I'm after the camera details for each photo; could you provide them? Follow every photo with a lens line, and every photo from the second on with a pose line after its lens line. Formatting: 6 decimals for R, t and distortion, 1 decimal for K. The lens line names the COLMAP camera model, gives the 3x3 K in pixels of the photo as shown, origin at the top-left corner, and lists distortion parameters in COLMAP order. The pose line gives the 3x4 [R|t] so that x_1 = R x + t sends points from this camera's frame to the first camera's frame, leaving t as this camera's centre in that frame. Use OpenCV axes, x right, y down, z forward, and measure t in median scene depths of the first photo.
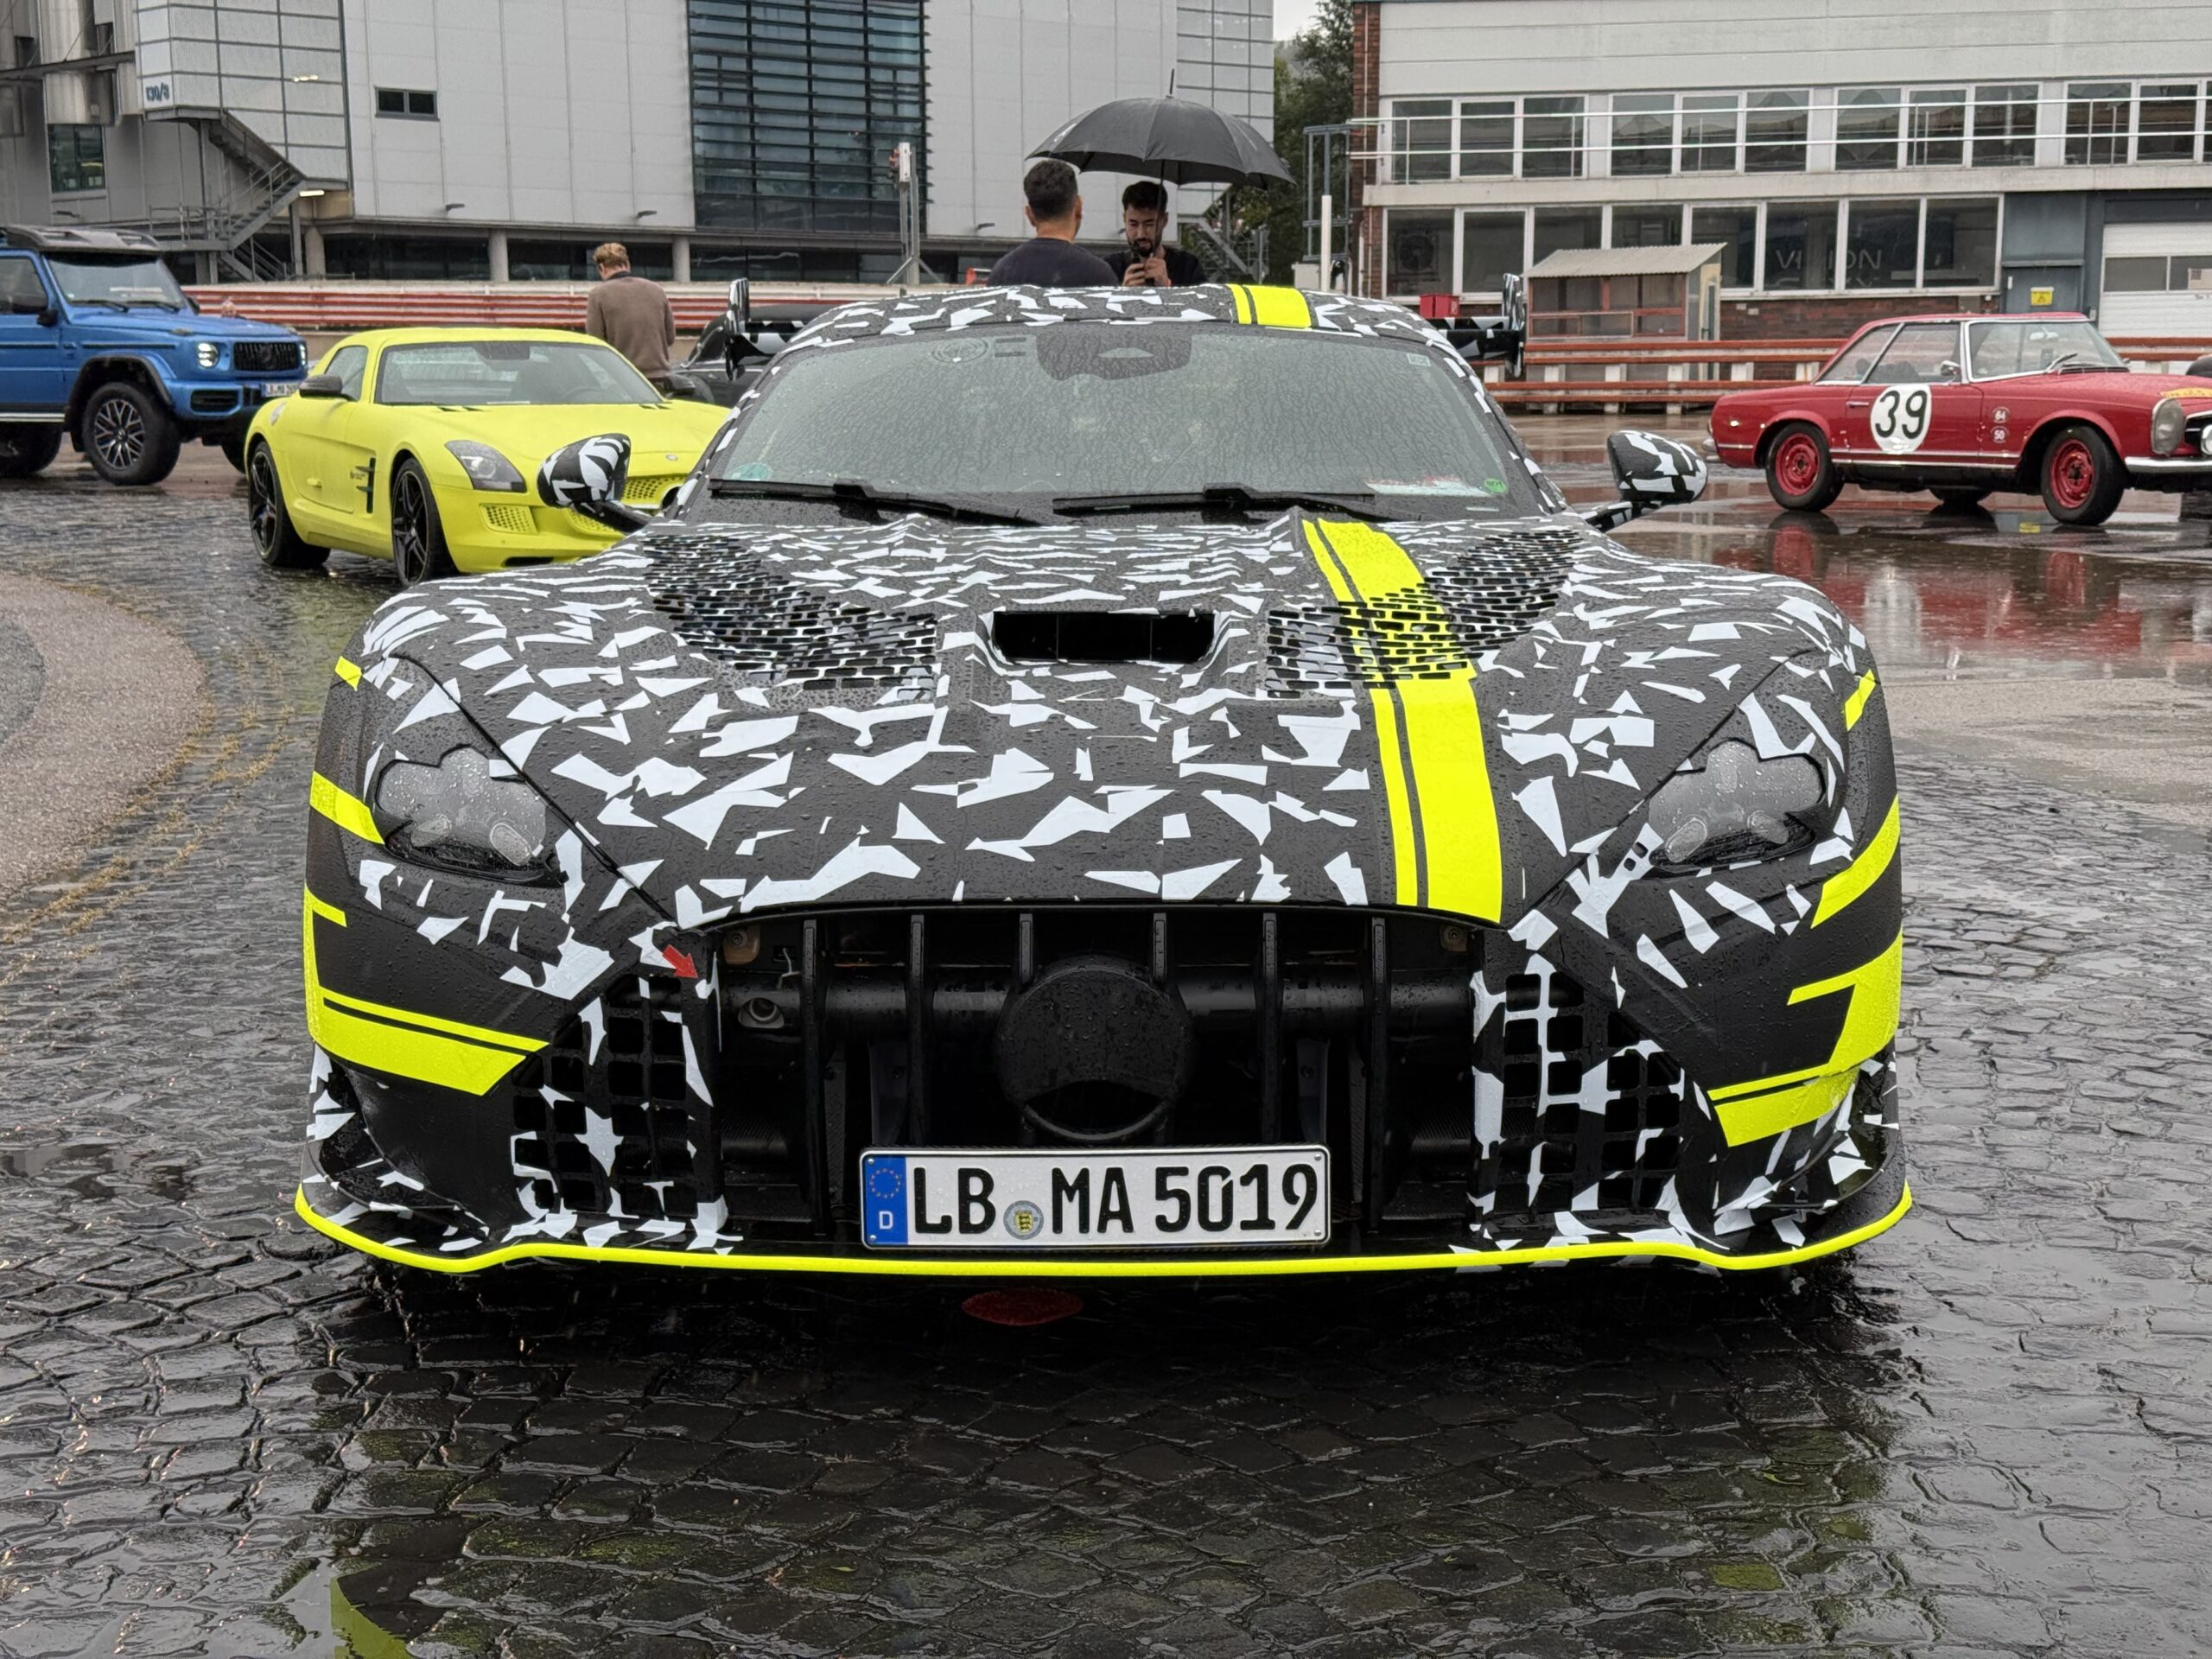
lens RADIAL K [[3081.8, 0, 1130.9], [0, 3081.8, 869.9], [0, 0, 1]] dist [0.204663, -0.462428]
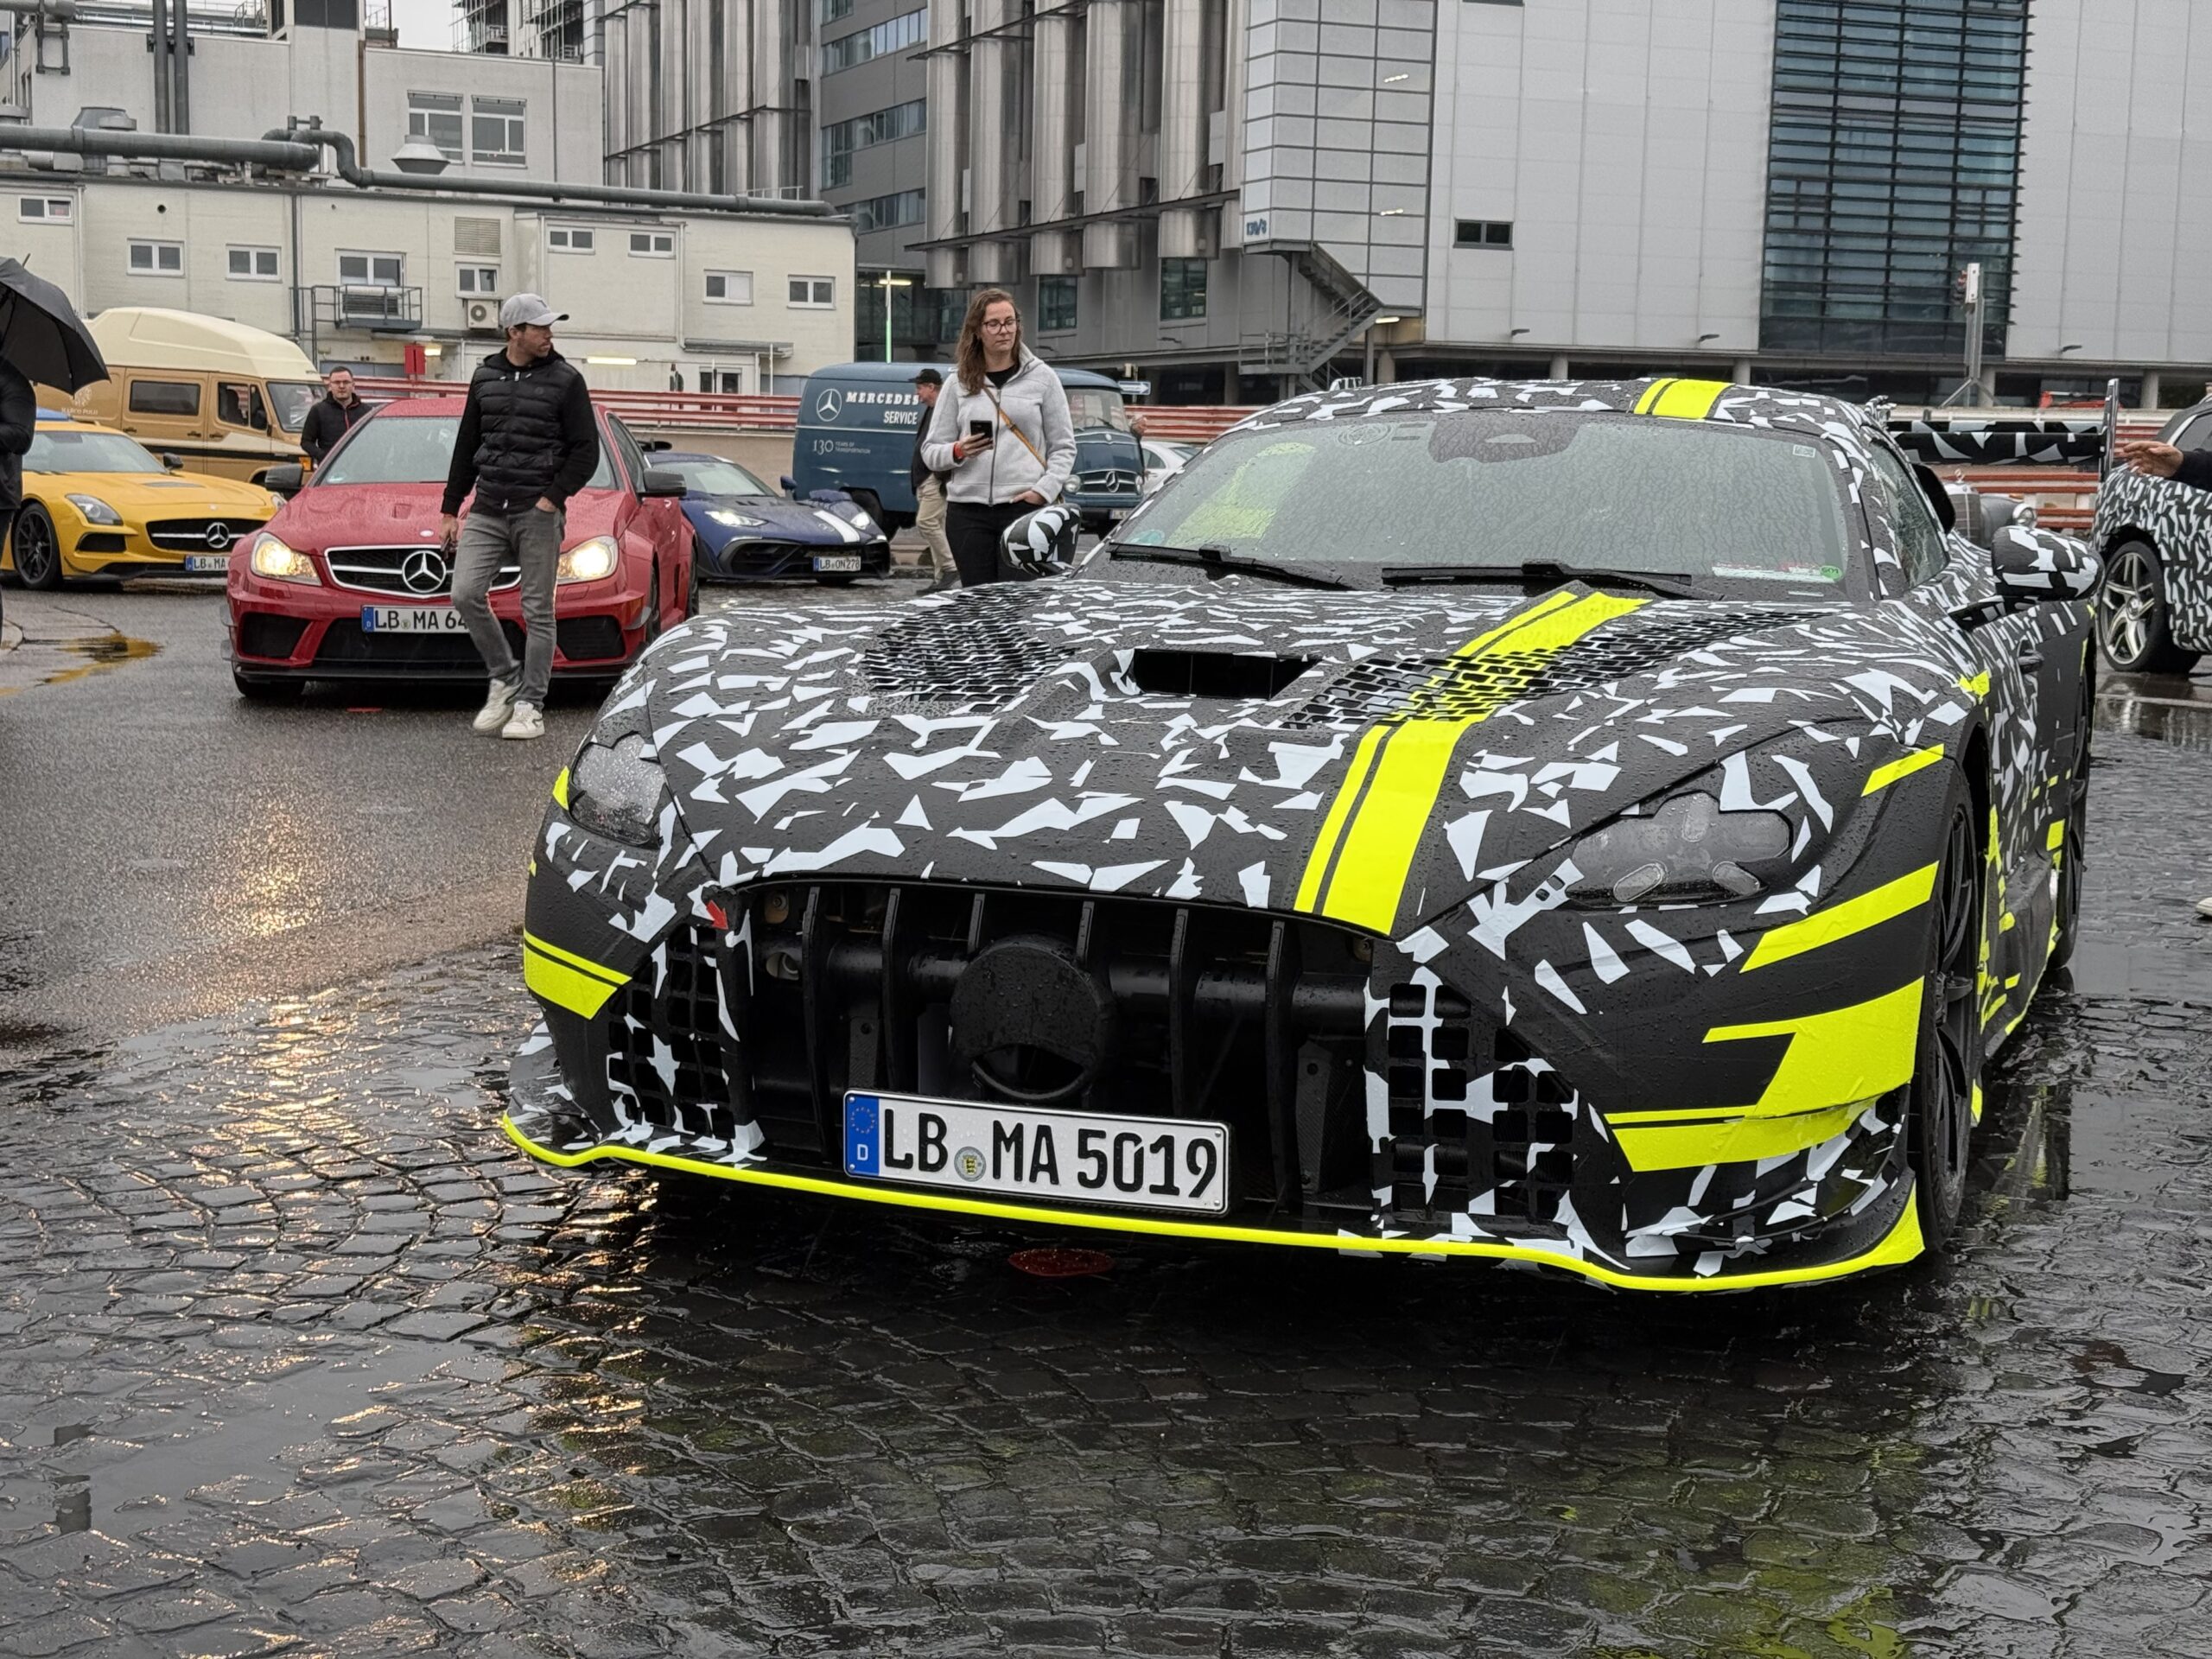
lens RADIAL K [[3094.8, 0, 1084.9], [0, 3094.8, 820.3], [0, 0, 1]] dist [0.185973, -0.319828]
pose [[0.937165, 0.064000, -0.342967, 0.367080], [-0.082574, 0.995789, -0.039814, 0.027491], [0.338975, 0.065632, 0.938503, -0.063405]]
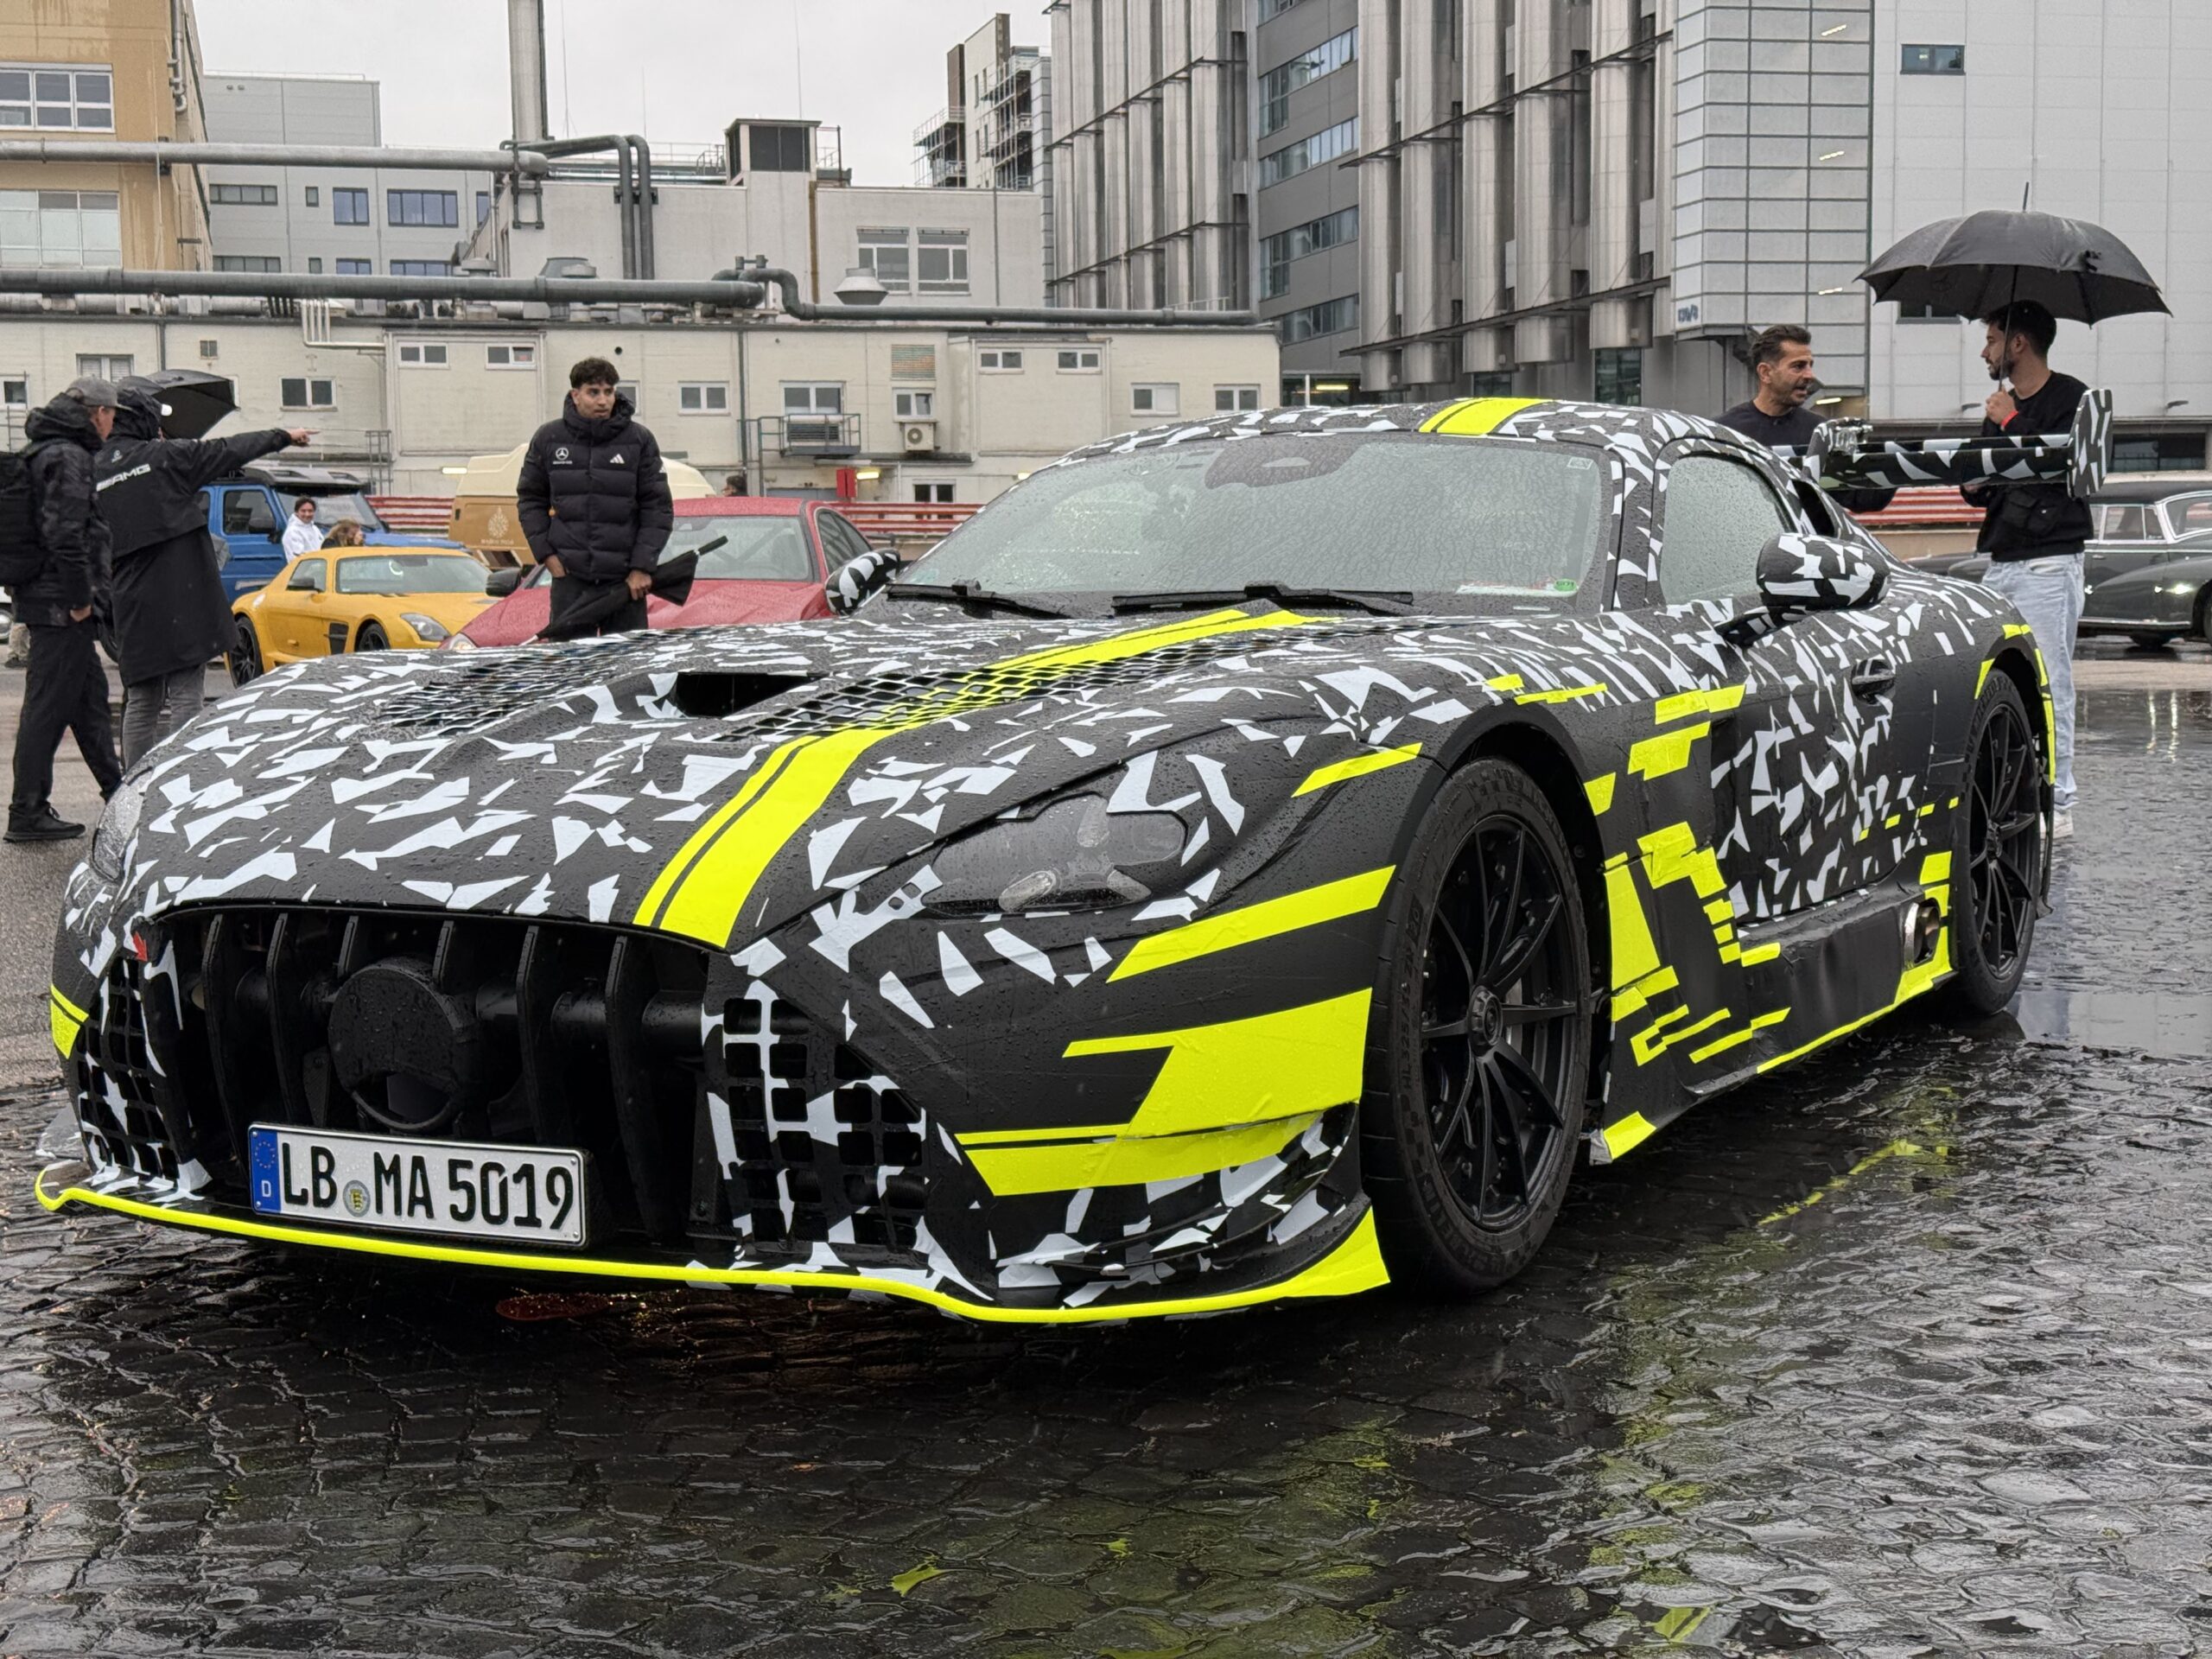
lens RADIAL K [[3088.9, 0, 1106.0], [0, 3088.9, 829.5], [0, 0, 1]] dist [0.159772, -0.150991]
pose [[0.878584, 0.033540, -0.476408, 0.679754], [-0.070149, 0.995775, -0.059262, 0.028348], [0.472408, 0.085487, 0.877225, 0.136390]]
